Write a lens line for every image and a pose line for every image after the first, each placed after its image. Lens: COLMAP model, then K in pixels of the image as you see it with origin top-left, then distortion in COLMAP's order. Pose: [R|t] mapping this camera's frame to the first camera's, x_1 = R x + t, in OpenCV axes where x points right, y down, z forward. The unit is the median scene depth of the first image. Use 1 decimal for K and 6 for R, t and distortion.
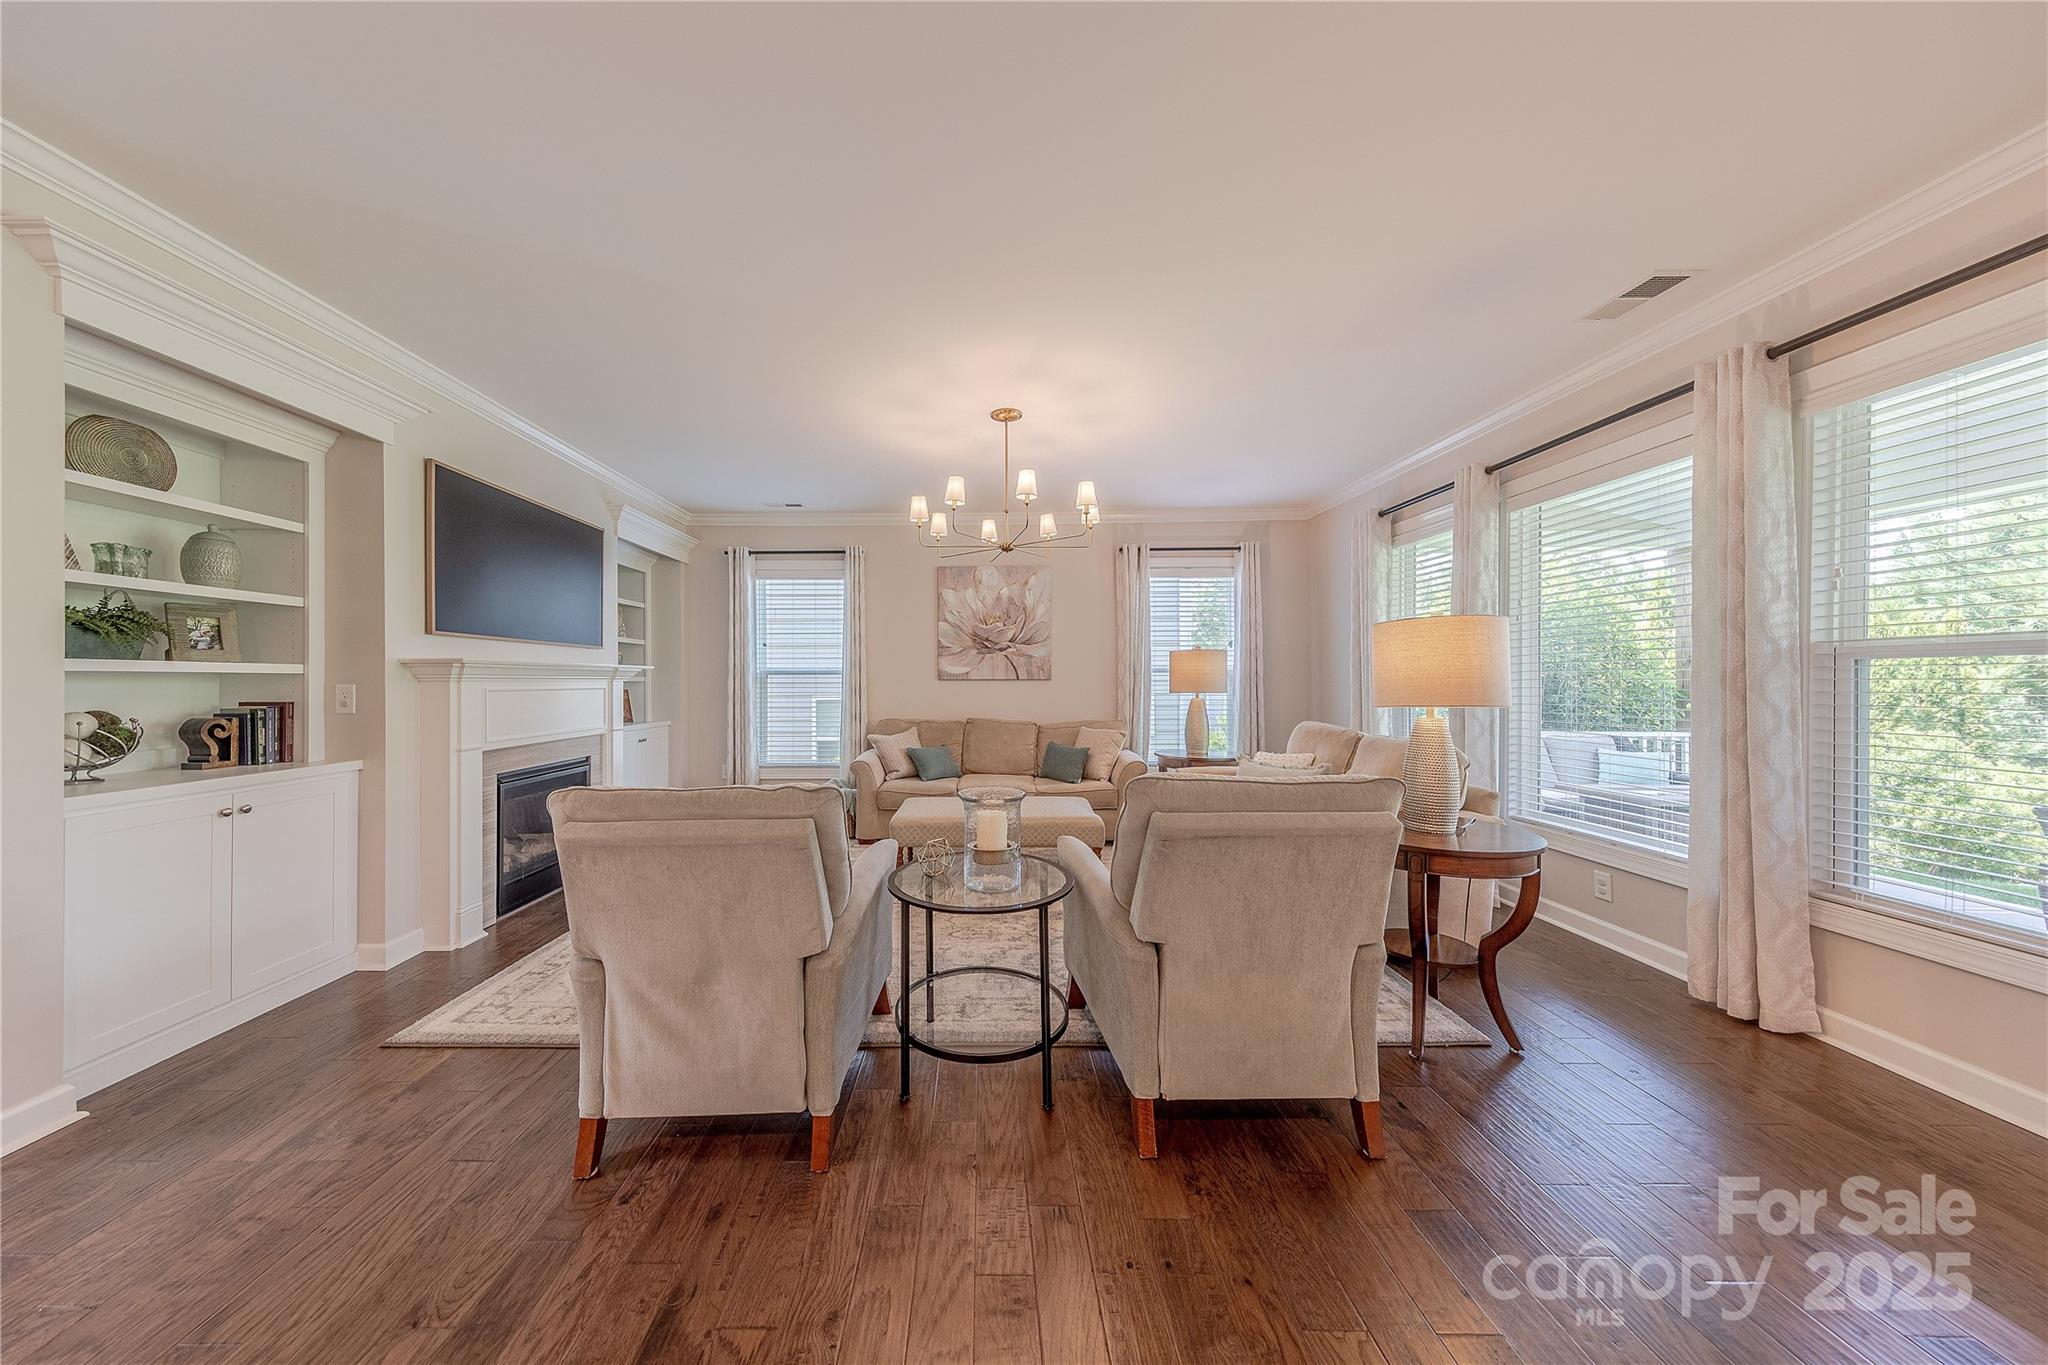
lens RADIAL K [[661.0, 0, 974.4], [0, 661.0, 683.2], [0, 0, 1]] dist [0.002562, 0.000035]
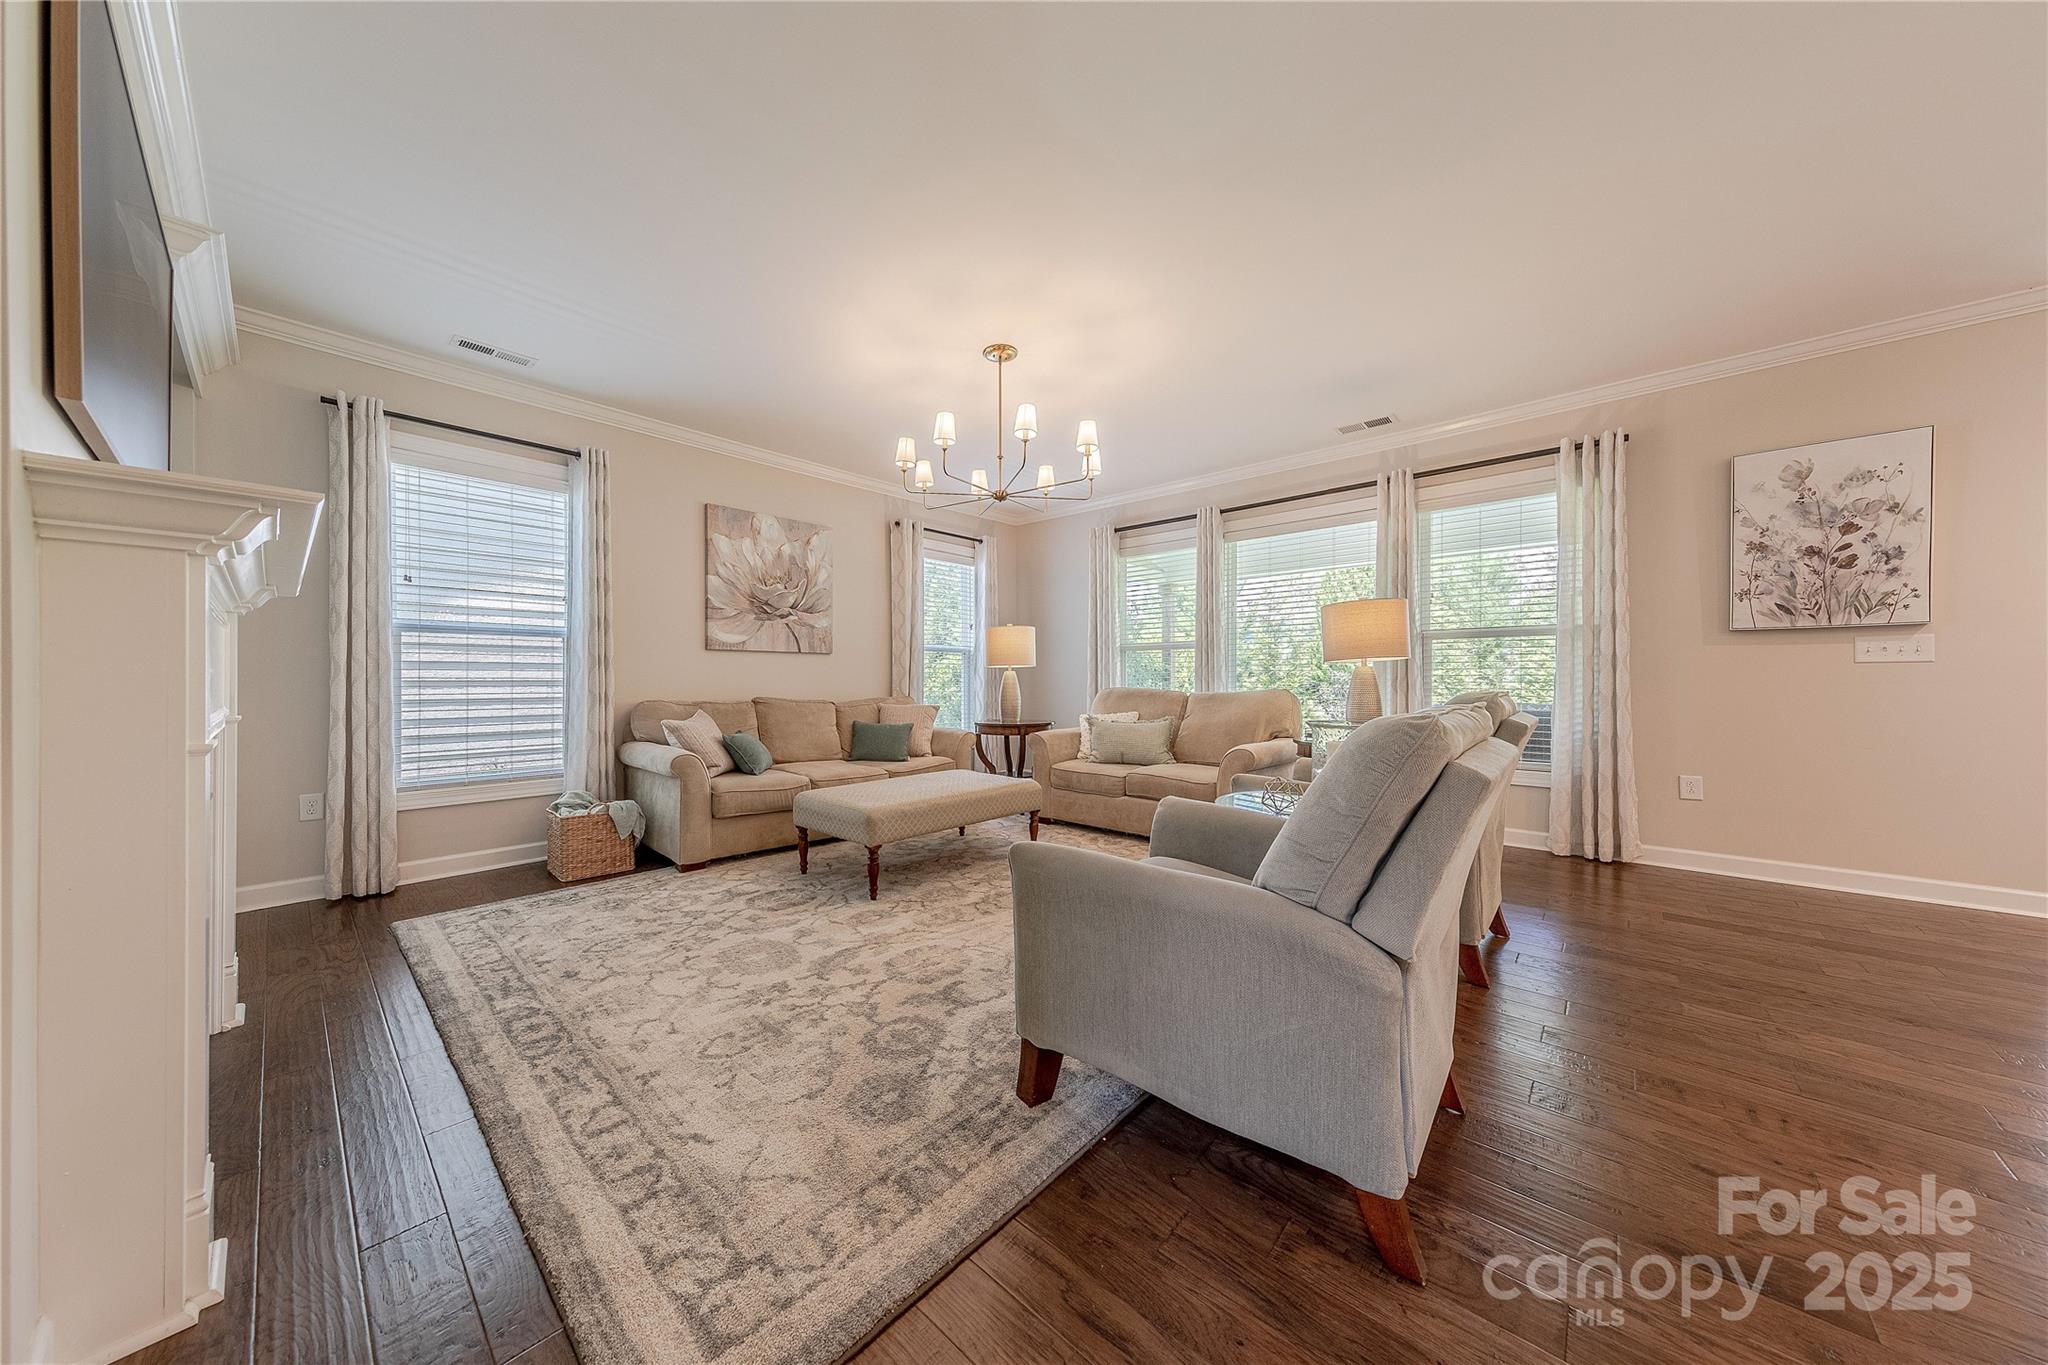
lens RADIAL K [[661.0, 0, 974.4], [0, 661.0, 683.2], [0, 0, 1]] dist [0.002562, 0.000035]
pose [[0.685270, -0.000855, 0.728289, -0.488699], [0.002267, 0.999997, -0.000959, 0.042784], [-0.728286, 0.002308, 0.685270, 0.294393]]
